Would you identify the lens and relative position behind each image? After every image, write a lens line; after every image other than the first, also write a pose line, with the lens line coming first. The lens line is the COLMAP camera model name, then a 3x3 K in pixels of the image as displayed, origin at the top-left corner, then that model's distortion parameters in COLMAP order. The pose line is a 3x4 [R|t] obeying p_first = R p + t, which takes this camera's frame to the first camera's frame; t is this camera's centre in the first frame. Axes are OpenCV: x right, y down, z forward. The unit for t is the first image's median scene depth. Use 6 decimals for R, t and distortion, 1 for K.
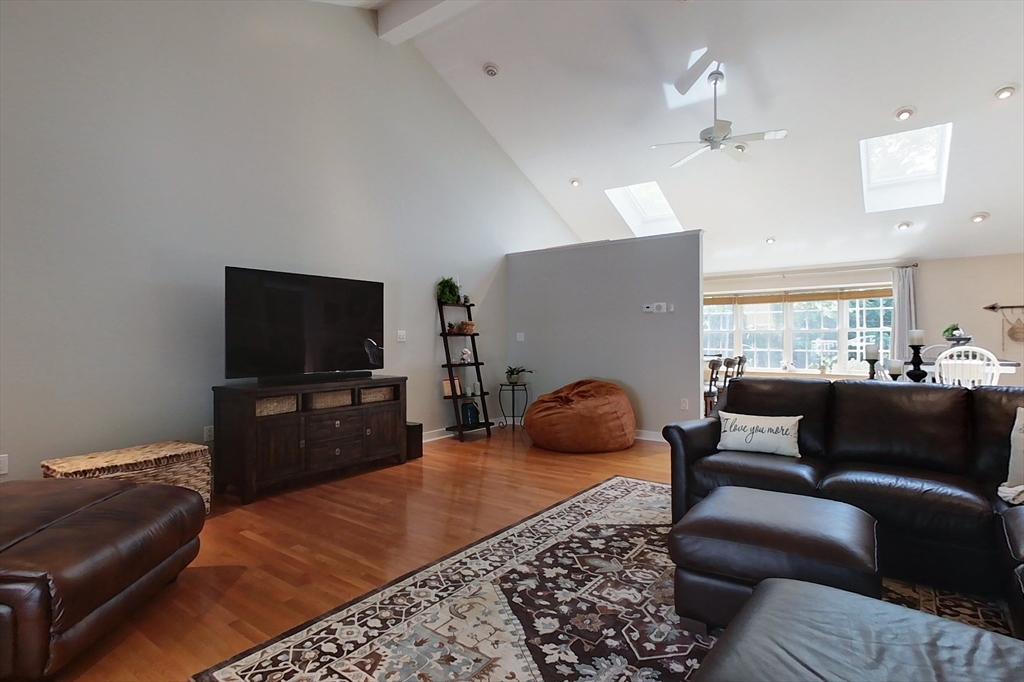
lens RADIAL K [[515.4, 0, 510.3], [0, 515.4, 341.2], [0, 0, 1]] dist [-0.001678, 0.000348]
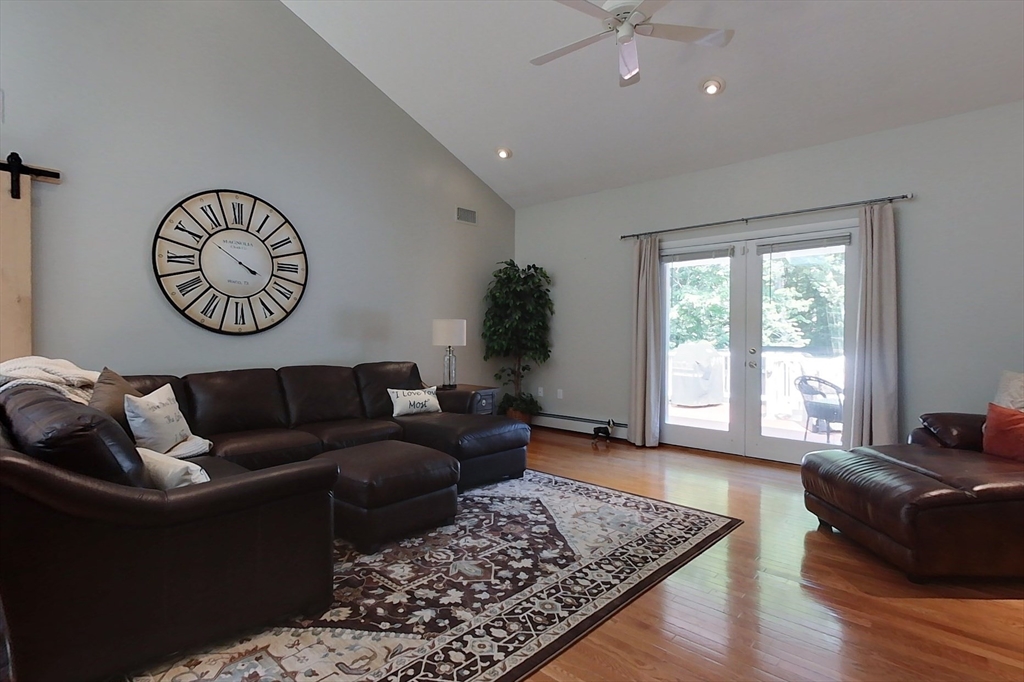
lens RADIAL K [[515.4, 0, 508.5], [0, 515.4, 341.3], [0, 0, 1]] dist [-0.001678, 0.000348]
pose [[-0.993781, 0.001481, 0.111341, -0.002294], [0.003212, 0.999877, 0.015370, -0.005843], [-0.111304, 0.015632, -0.993663, 1.755354]]
